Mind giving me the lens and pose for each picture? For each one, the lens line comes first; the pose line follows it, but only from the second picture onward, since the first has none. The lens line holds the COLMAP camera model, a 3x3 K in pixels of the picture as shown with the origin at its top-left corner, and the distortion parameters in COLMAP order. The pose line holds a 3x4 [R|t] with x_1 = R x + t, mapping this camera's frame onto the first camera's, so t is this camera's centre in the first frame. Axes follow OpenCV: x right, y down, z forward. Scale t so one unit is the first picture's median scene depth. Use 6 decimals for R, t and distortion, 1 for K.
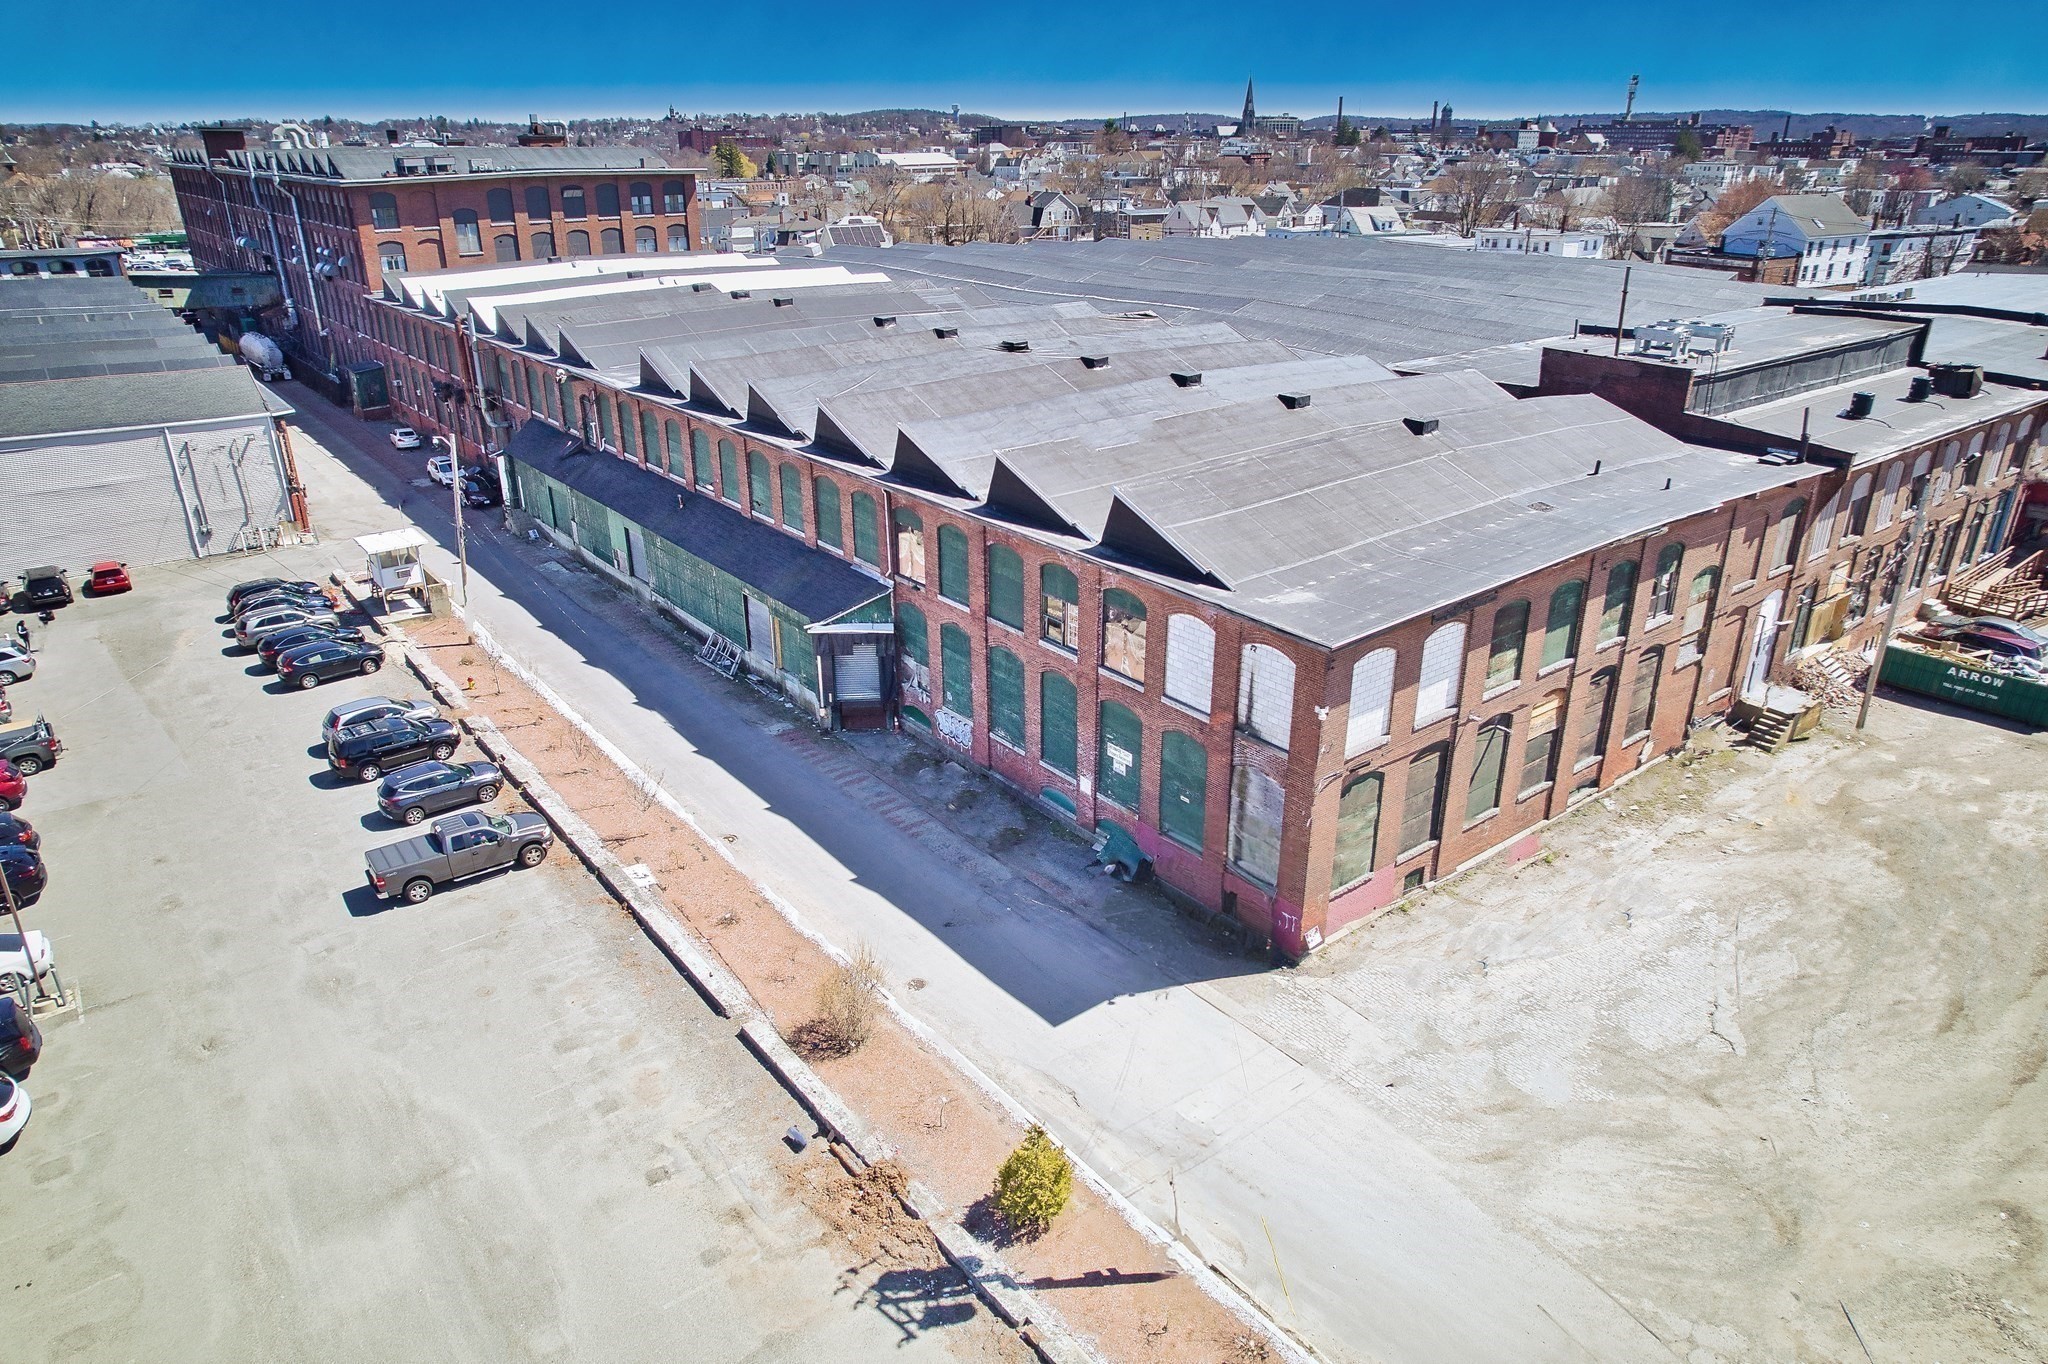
lens RADIAL K [[1305.7, 0, 1029.6], [0, 1305.7, 685.9], [0, 0, 1]] dist [-0.068677, 0.054178]
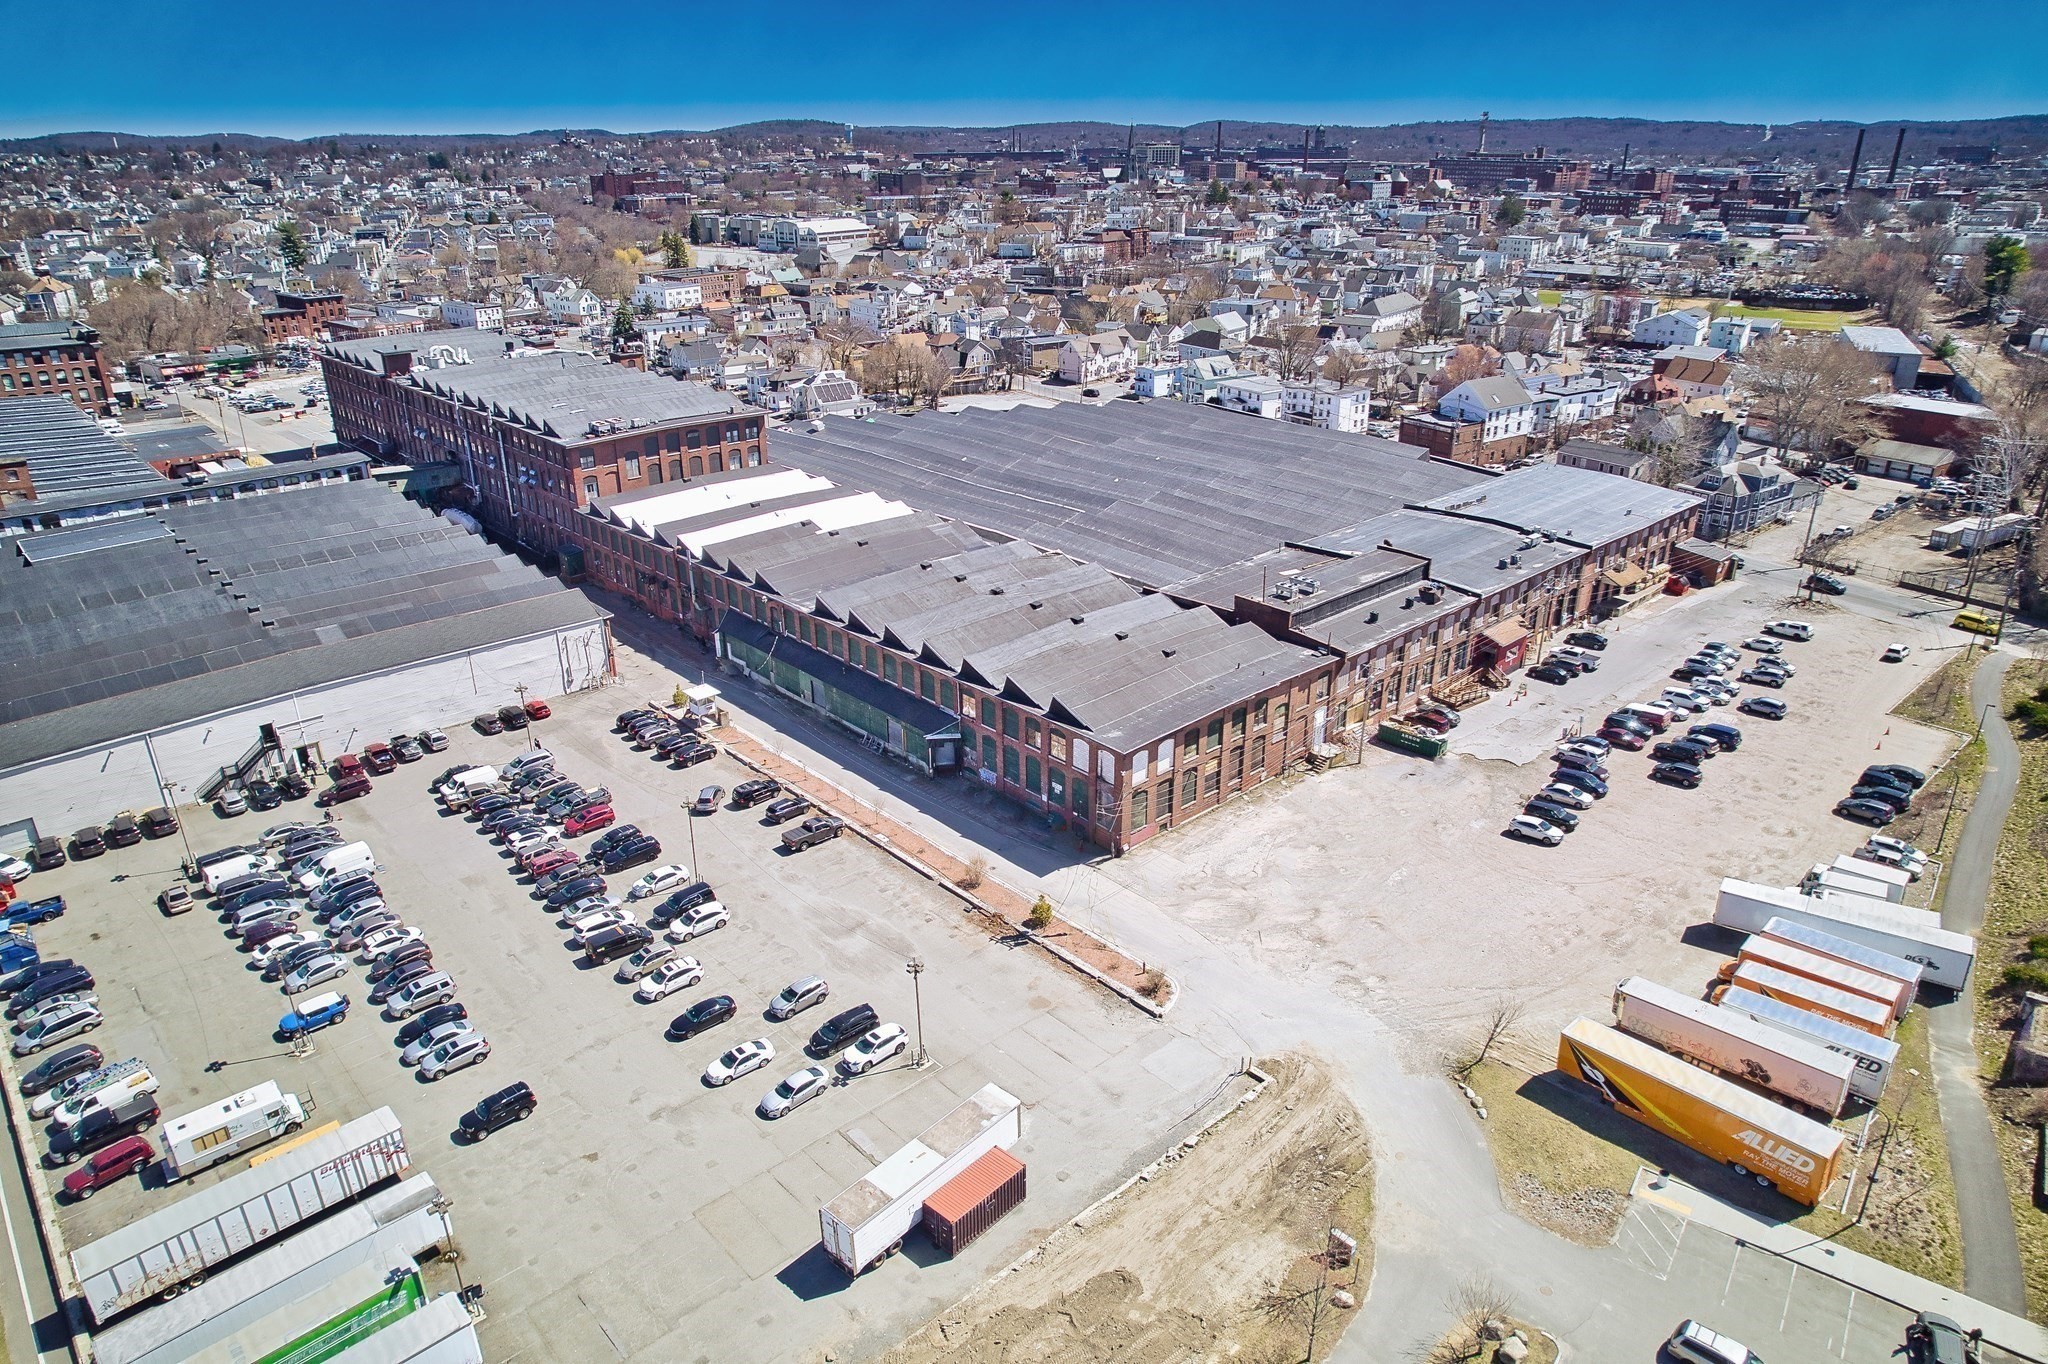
lens RADIAL K [[1305.7, 0, 1029.6], [0, 1305.7, 685.9], [0, 0, 1]] dist [-0.068677, 0.054178]
pose [[0.996837, -0.032382, 0.072576, -0.154279], [0.032431, 0.999474, 0.000502, -0.137977], [-0.072554, 0.001853, 0.997363, -1.476946]]
